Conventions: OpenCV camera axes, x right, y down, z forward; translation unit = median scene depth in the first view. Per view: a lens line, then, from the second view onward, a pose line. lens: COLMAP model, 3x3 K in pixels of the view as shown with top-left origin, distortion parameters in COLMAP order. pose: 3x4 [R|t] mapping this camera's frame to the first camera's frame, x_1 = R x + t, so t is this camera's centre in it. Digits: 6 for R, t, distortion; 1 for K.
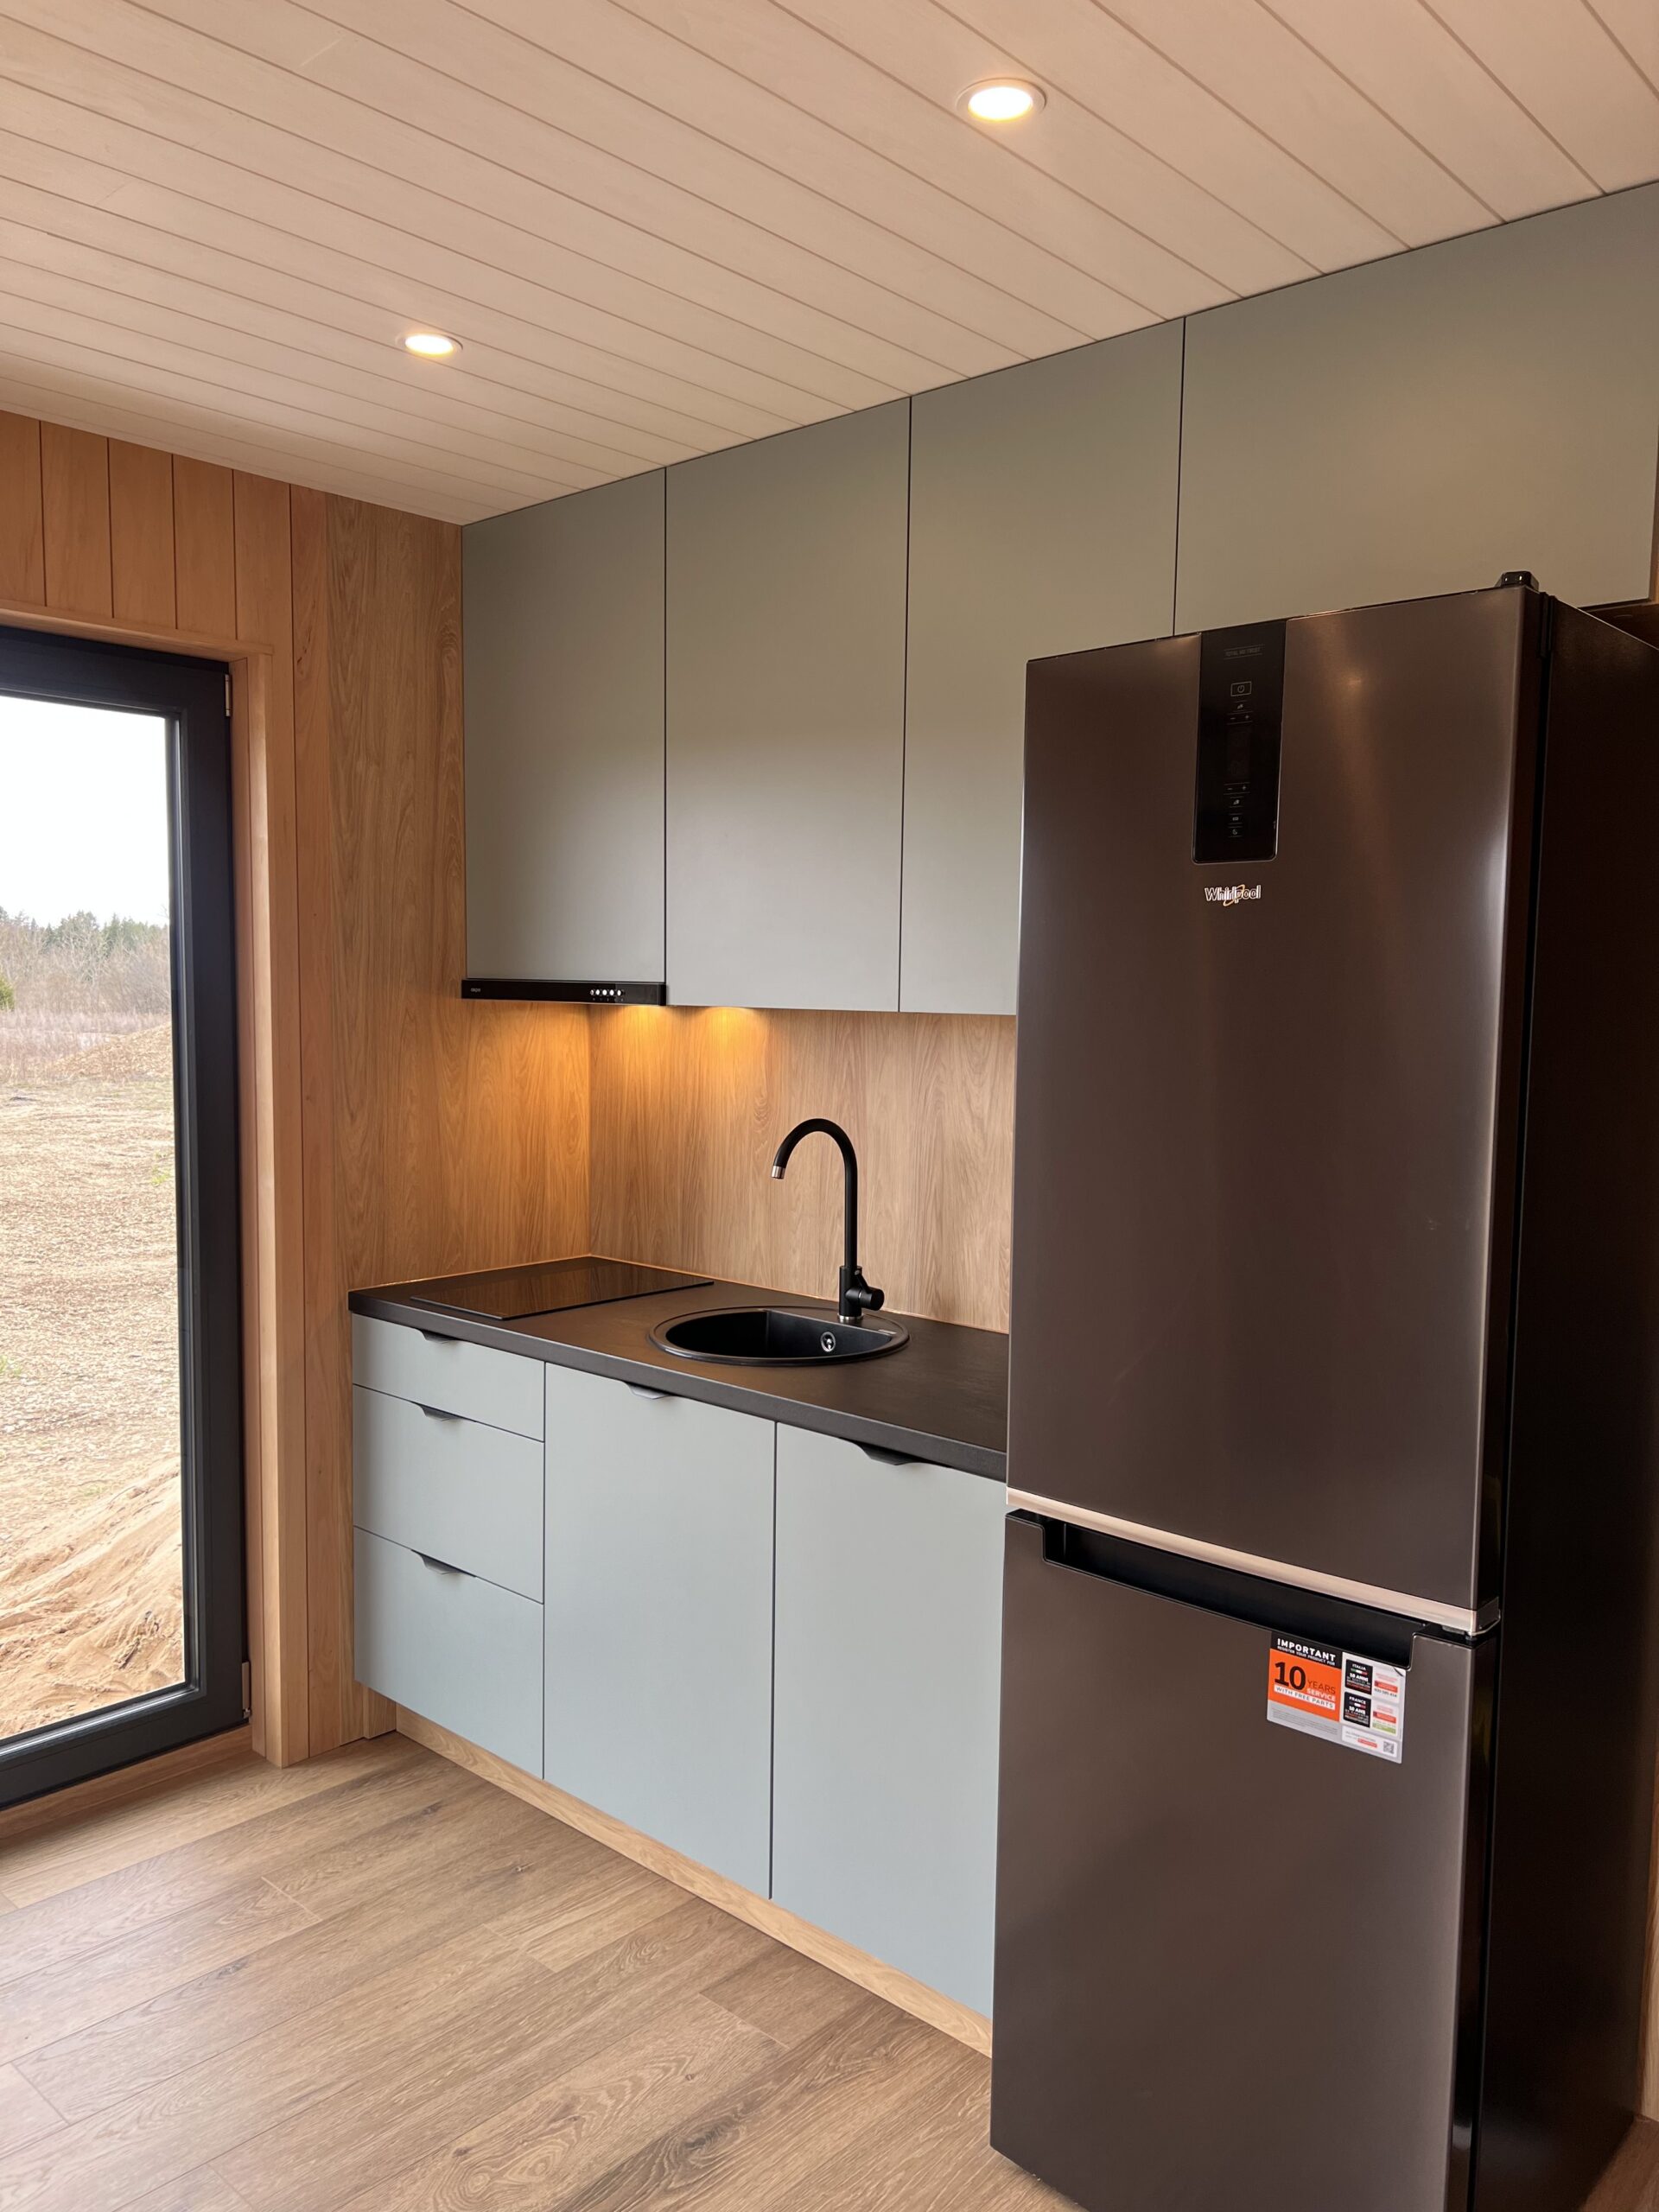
lens RADIAL K [[1697.6, 0, 835.9], [0, 1697.6, 1103.8], [0, 0, 1]] dist [0.015181, -0.036093]
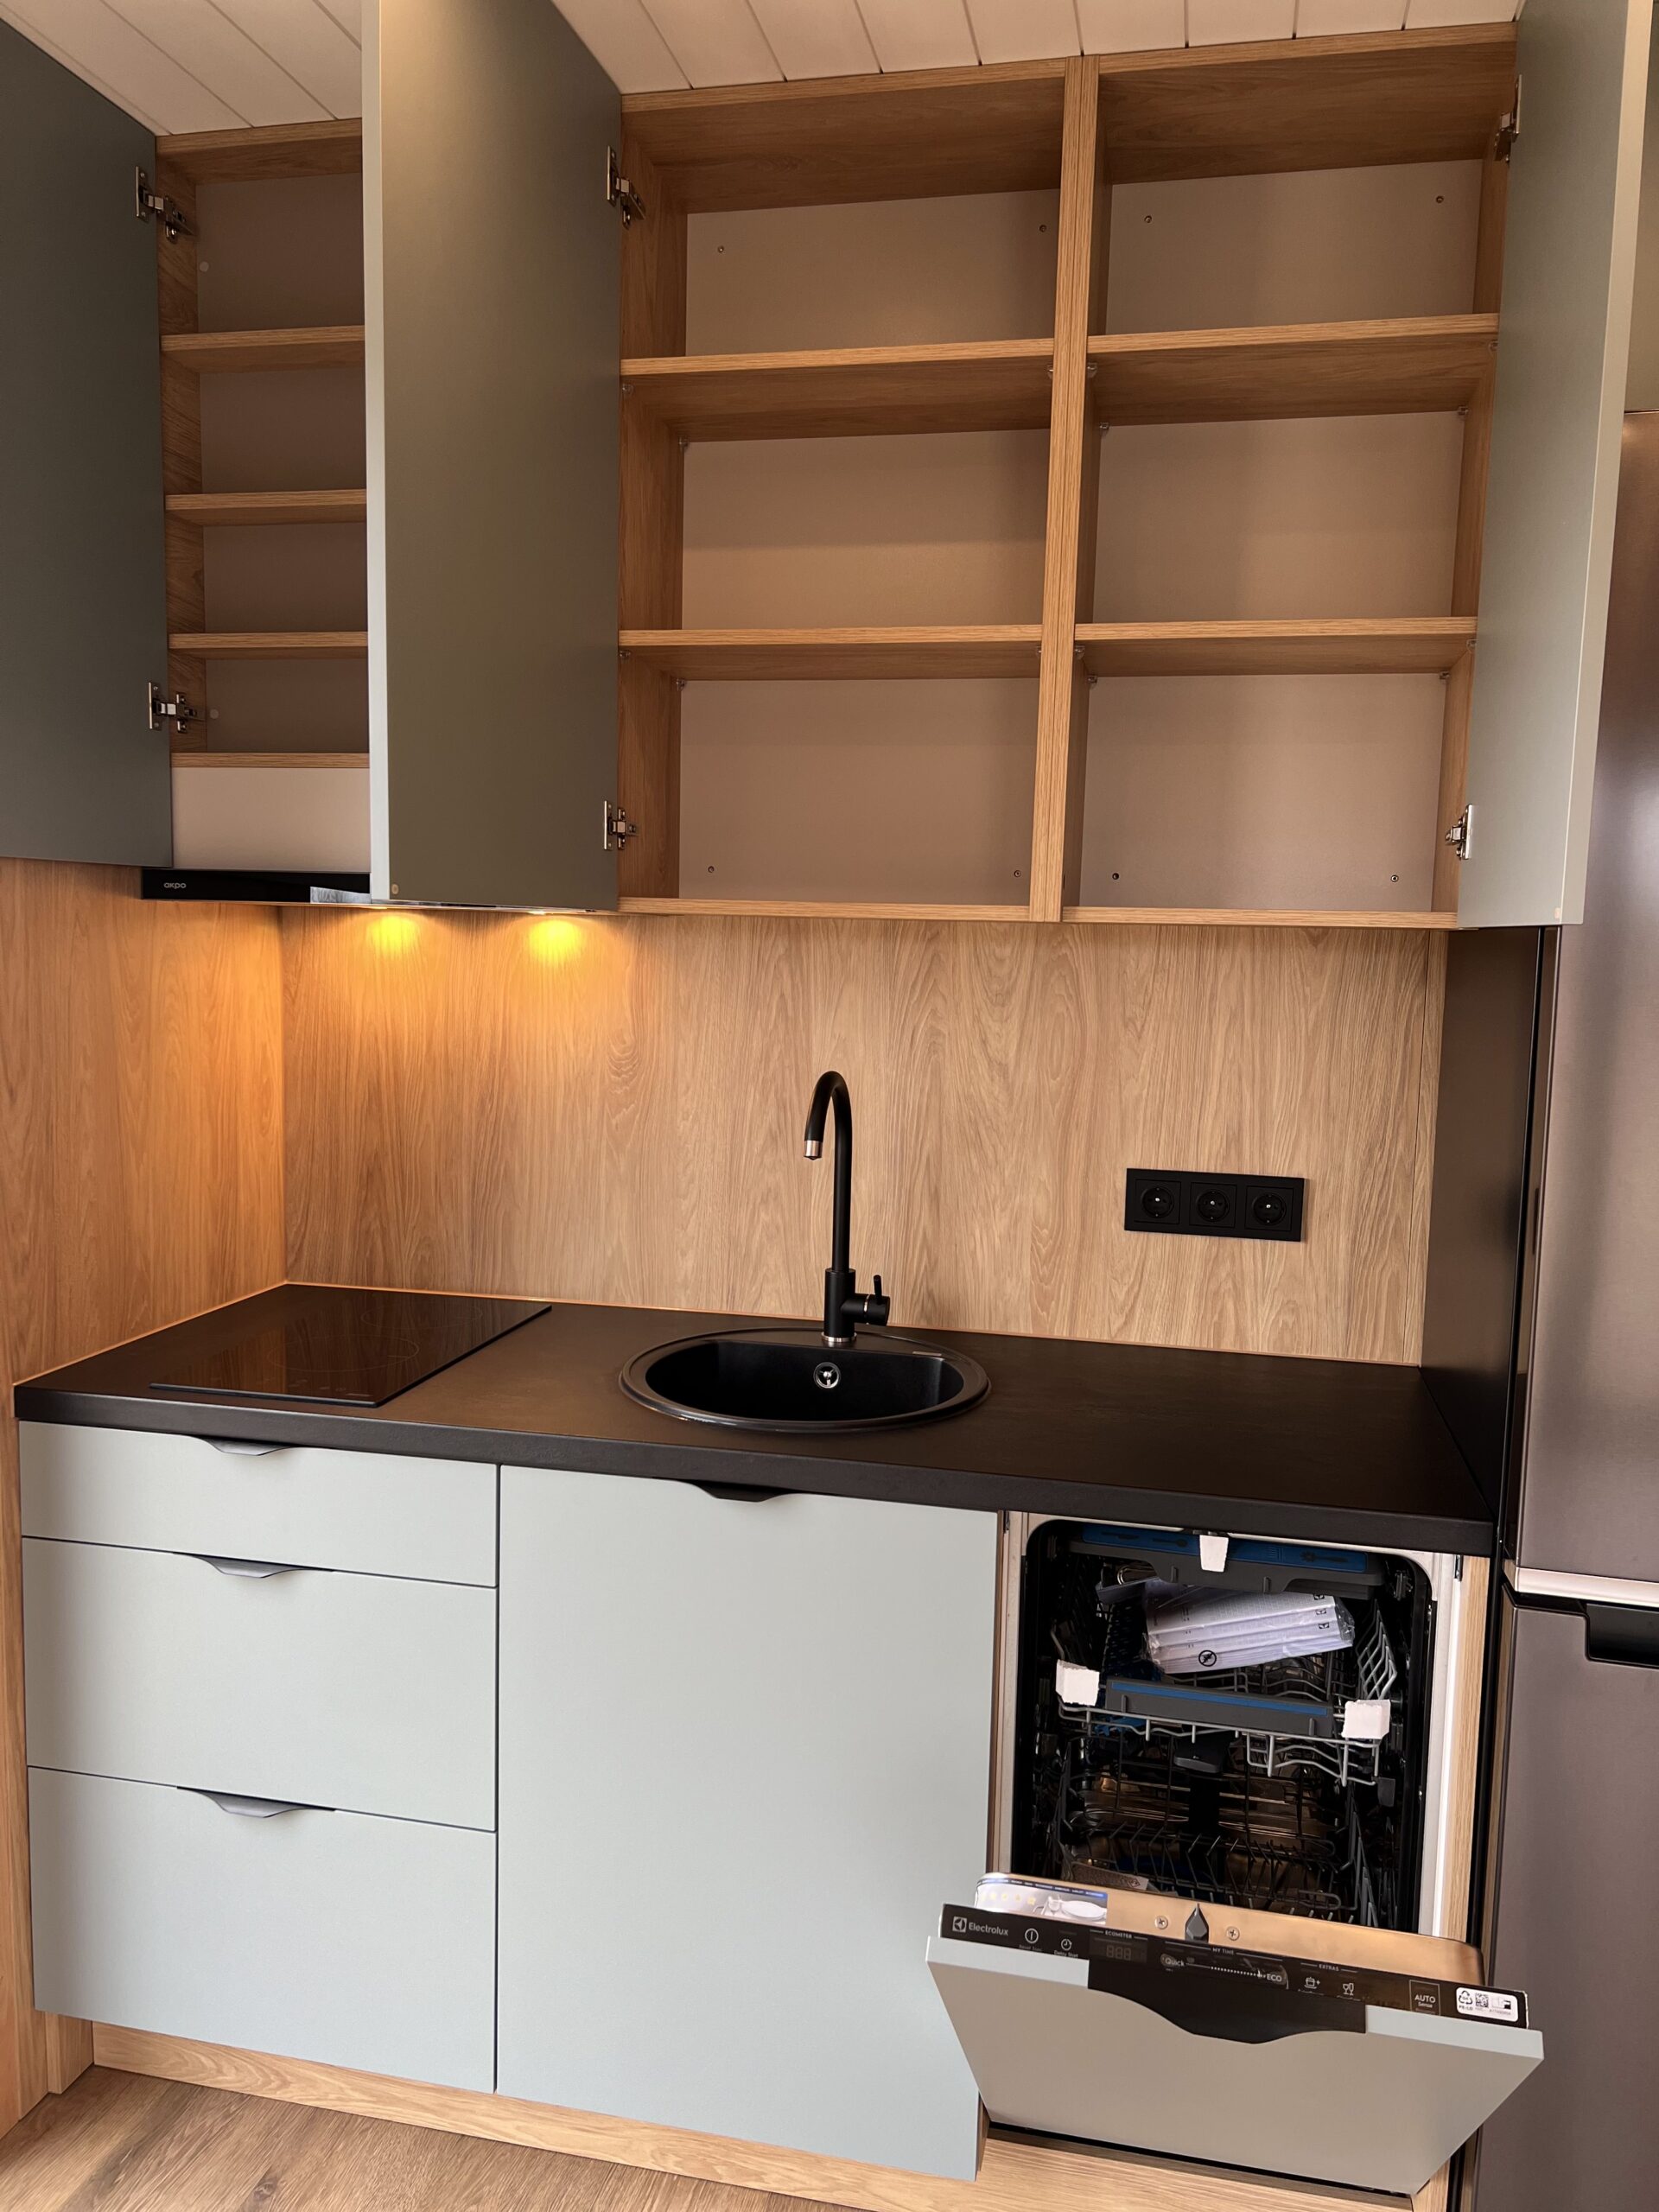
lens RADIAL K [[1697.6, 0, 837.1], [0, 1697.6, 1104.0], [0, 0, 1]] dist [0.015181, -0.036093]
pose [[0.862590, -0.043709, 0.504012, -0.327673], [0.024608, 0.998707, 0.044494, -0.008060], [-0.505305, -0.025977, 0.862550, 0.334416]]
